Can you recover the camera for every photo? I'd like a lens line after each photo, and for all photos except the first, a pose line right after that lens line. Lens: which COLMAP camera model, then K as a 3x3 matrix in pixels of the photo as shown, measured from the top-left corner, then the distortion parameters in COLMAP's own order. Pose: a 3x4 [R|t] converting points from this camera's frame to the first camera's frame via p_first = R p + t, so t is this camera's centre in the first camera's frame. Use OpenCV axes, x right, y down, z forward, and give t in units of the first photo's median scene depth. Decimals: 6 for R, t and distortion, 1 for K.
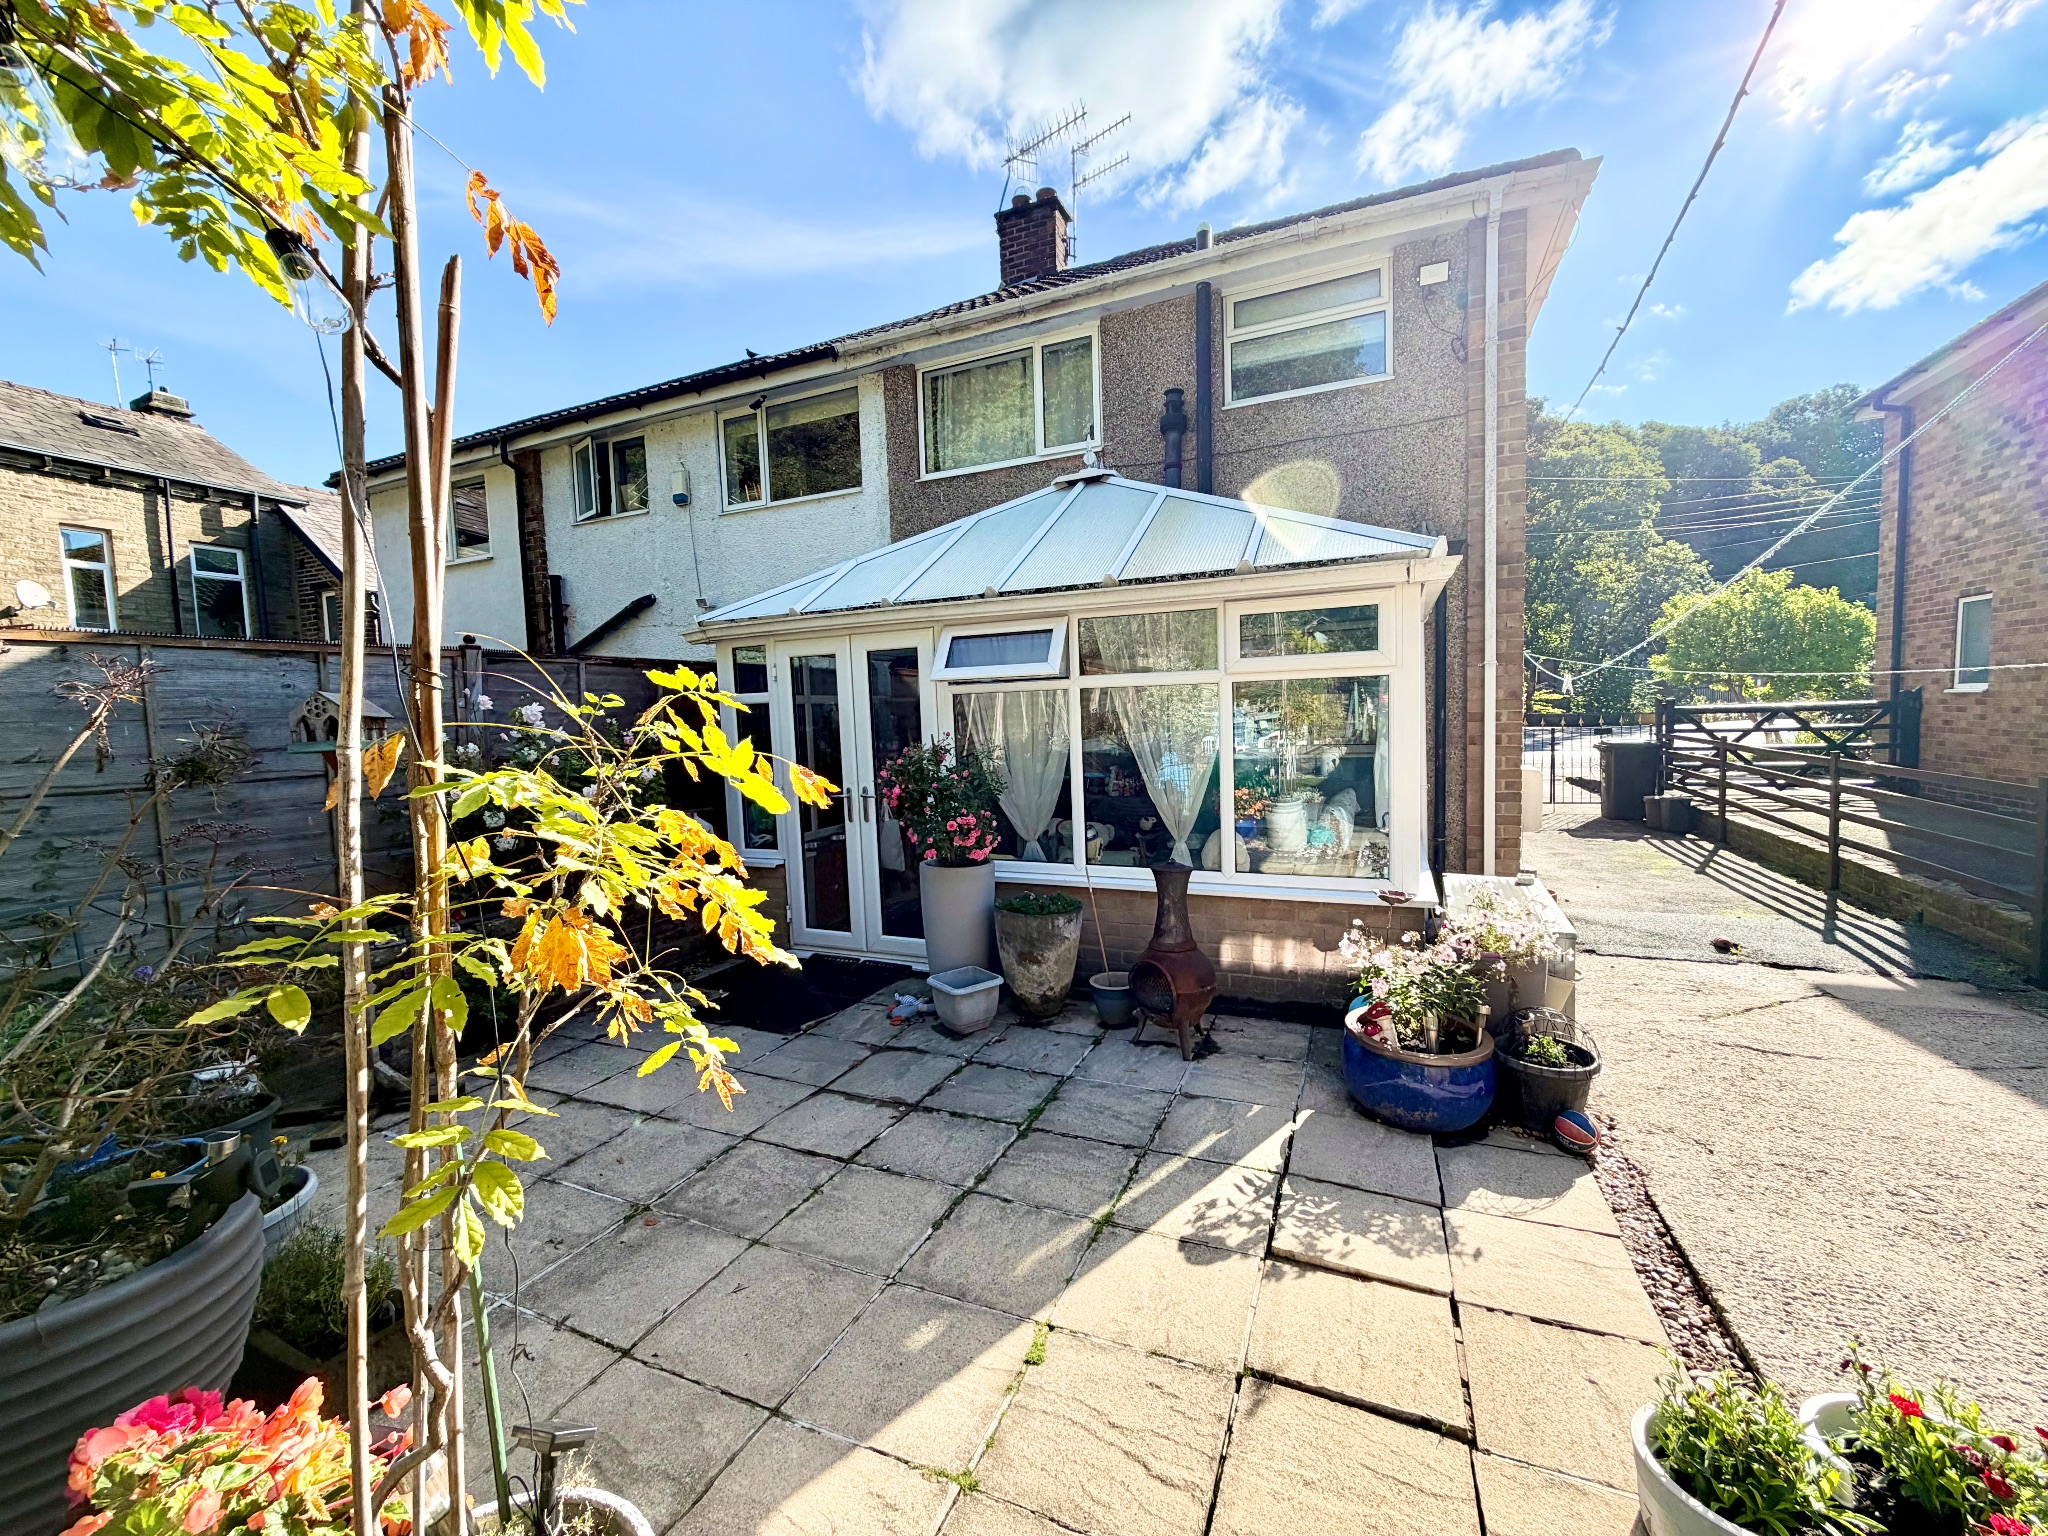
lens RADIAL K [[815.1, 0, 1024.7], [0, 815.1, 770.8], [0, 0, 1]] dist [0.000648, -0.000464]
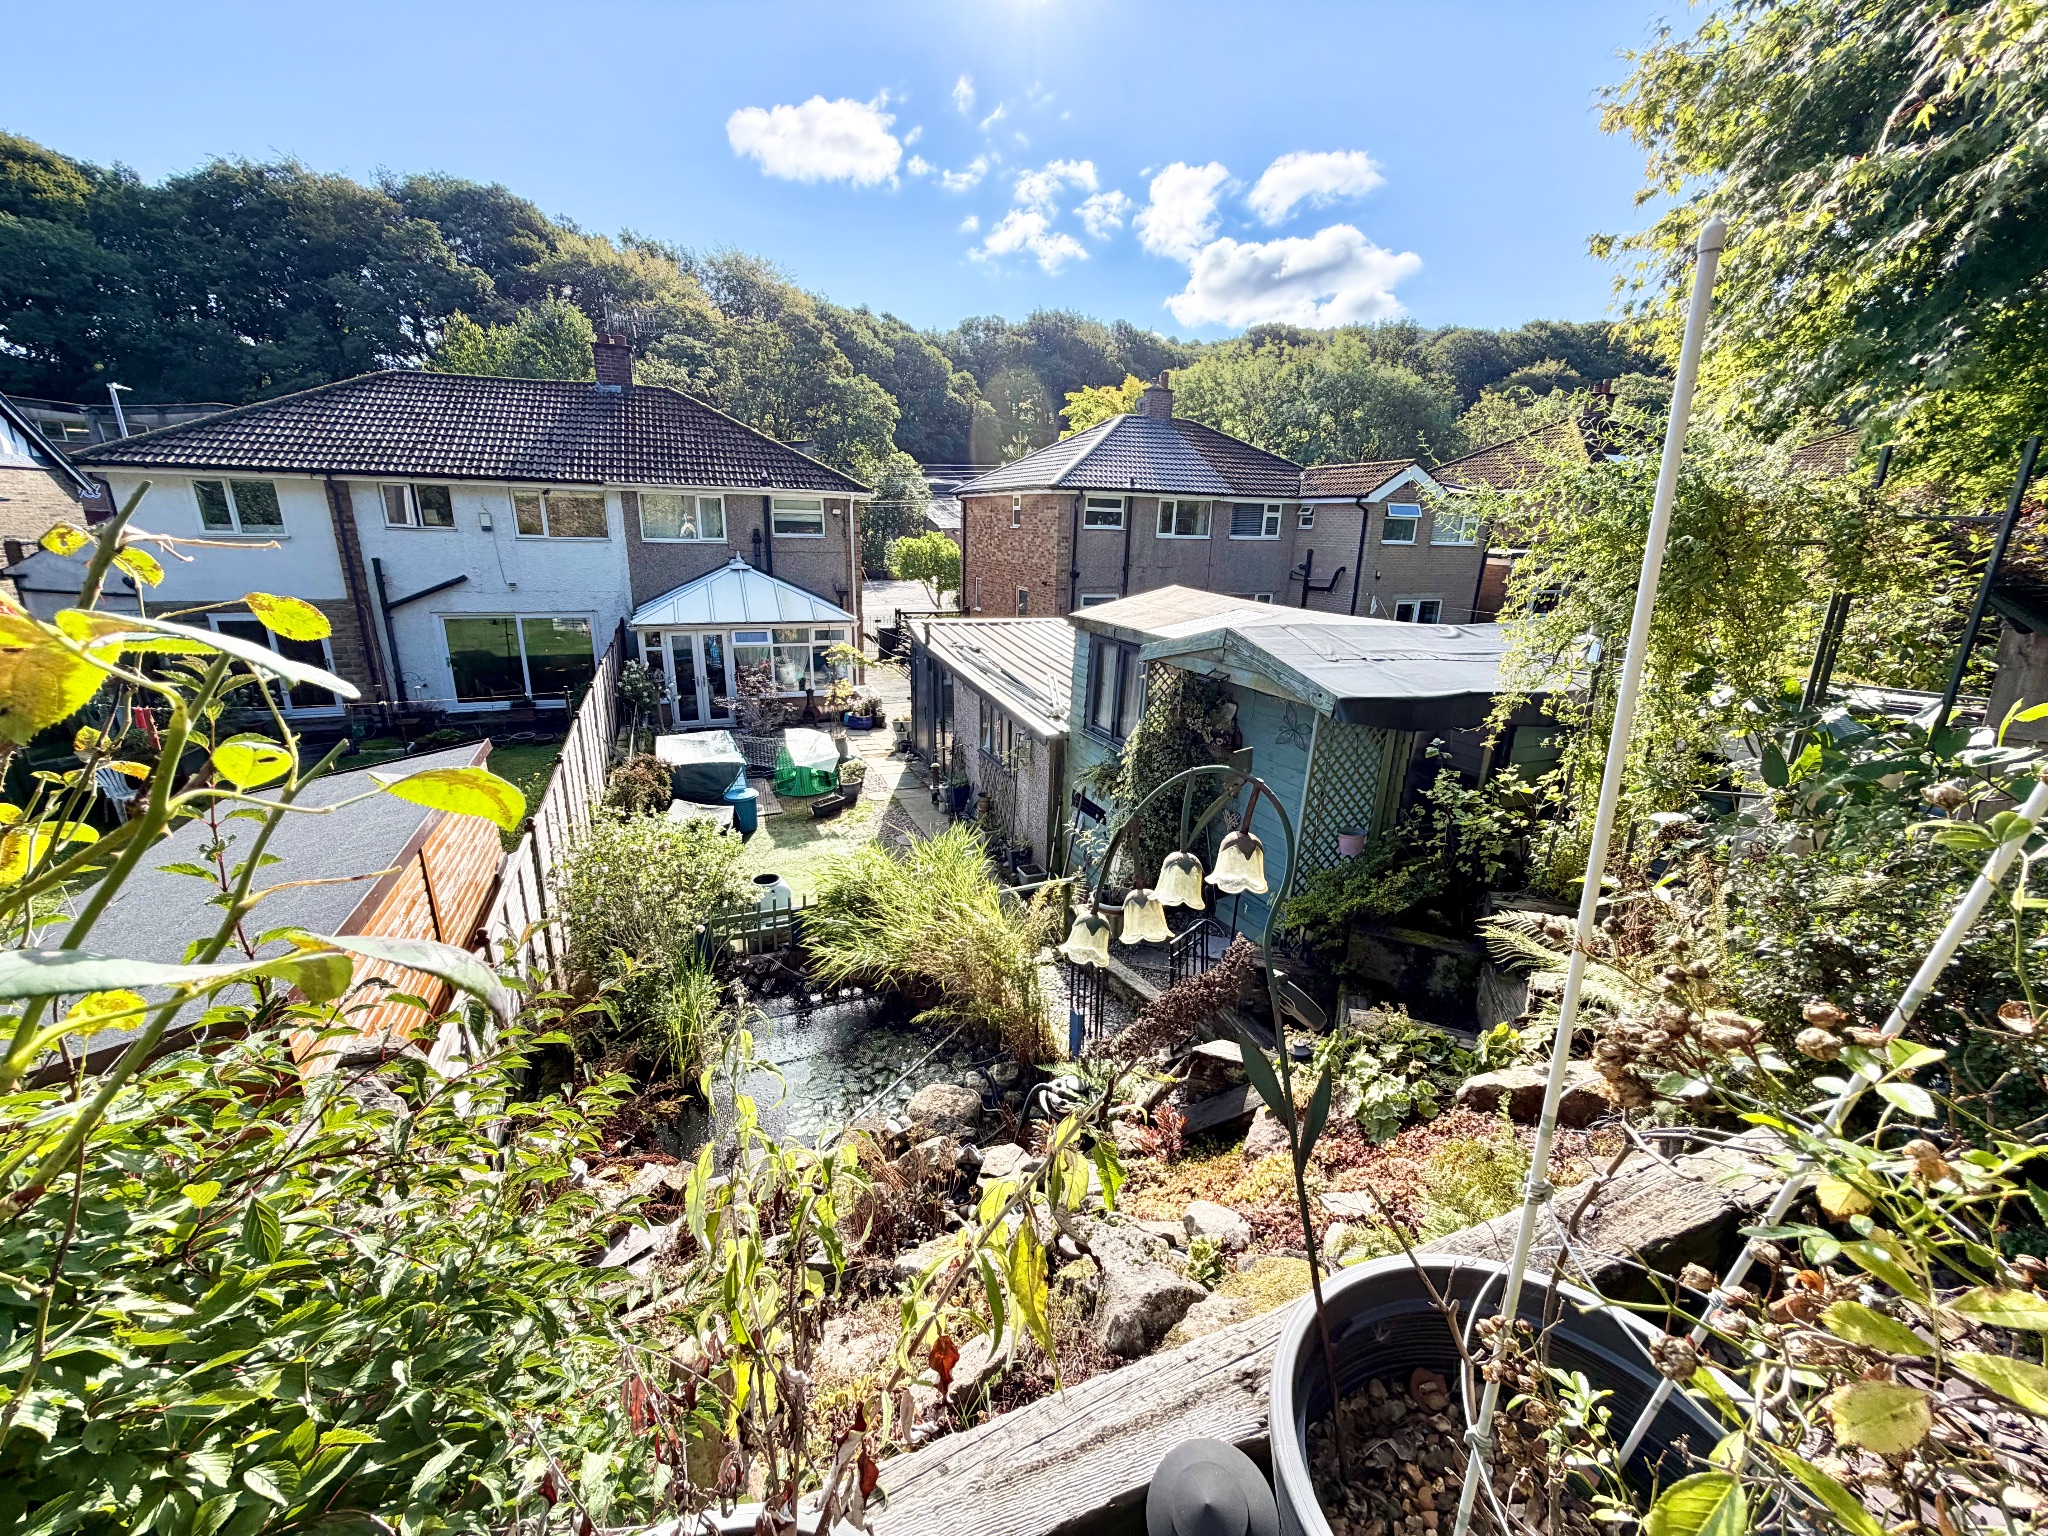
lens RADIAL K [[815.1, 0, 1029.8], [0, 815.1, 764.6], [0, 0, 1]] dist [0.000648, -0.000464]
pose [[0.688987, -0.158053, 0.707330, -1.102198], [0.000716, 0.976081, 0.217408, -0.225760], [-0.724773, -0.149285, 0.672620, -1.475747]]
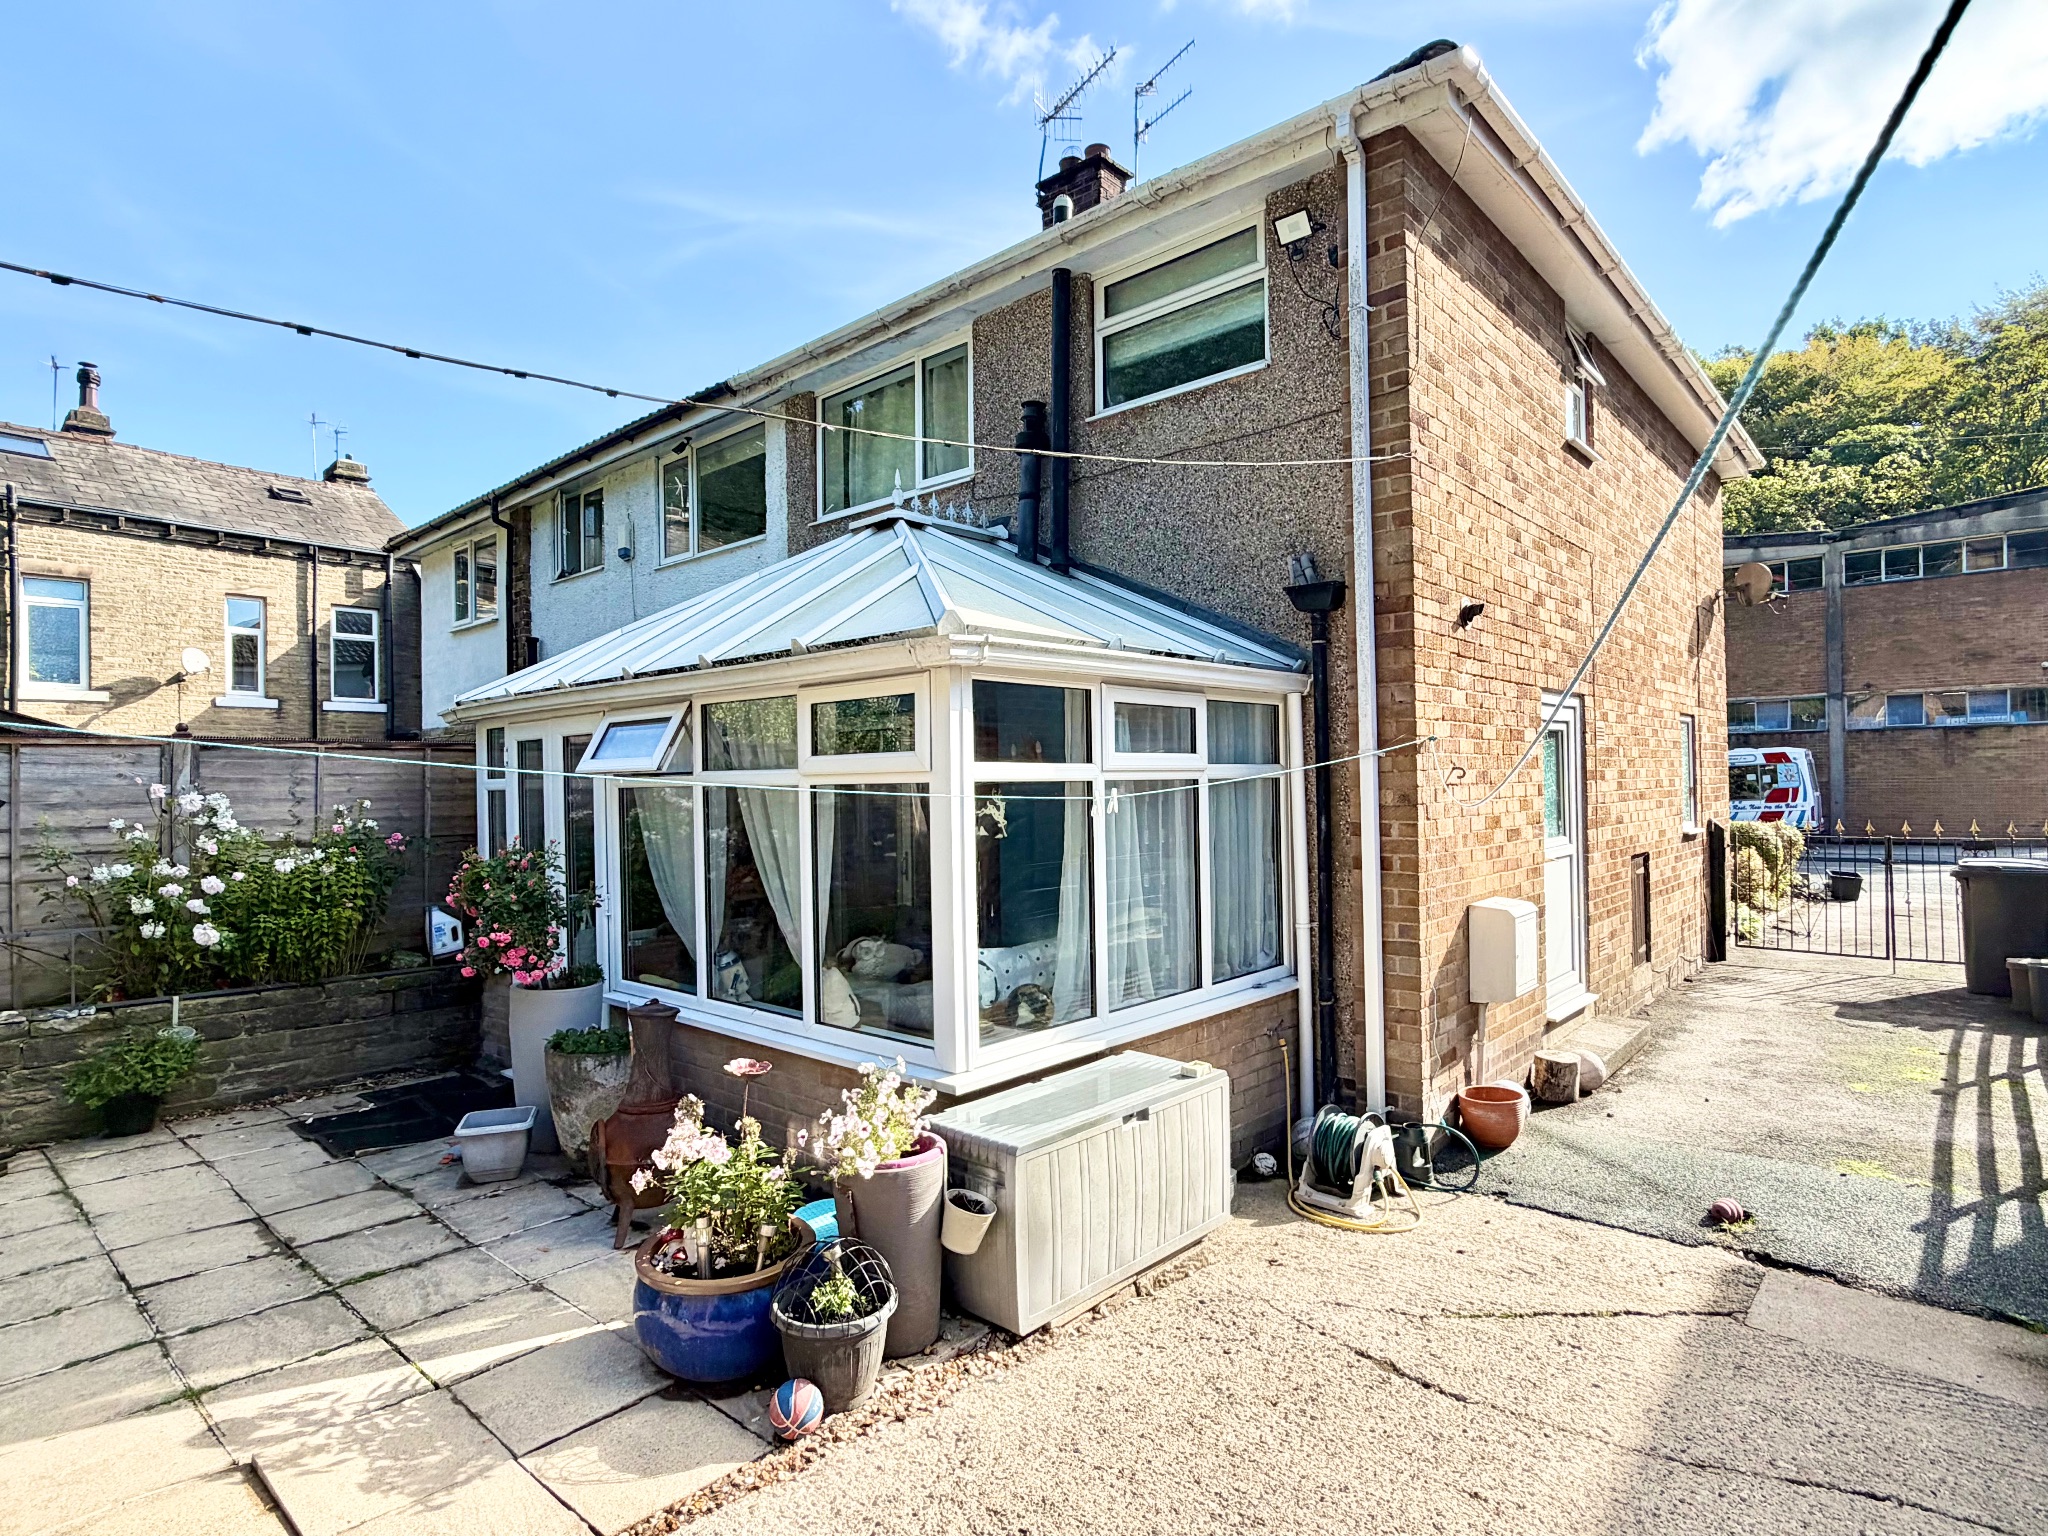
lens RADIAL K [[1077.6, 0, 1027.5], [0, 1077.6, 771.8], [0, 0, 1]] dist [0.003997, 0.000293]
pose [[0.949276, 0.015222, -0.314076, 0.423103], [-0.038518, 0.996935, -0.068101, -0.030450], [0.312077, 0.076744, 0.946952, 0.026604]]
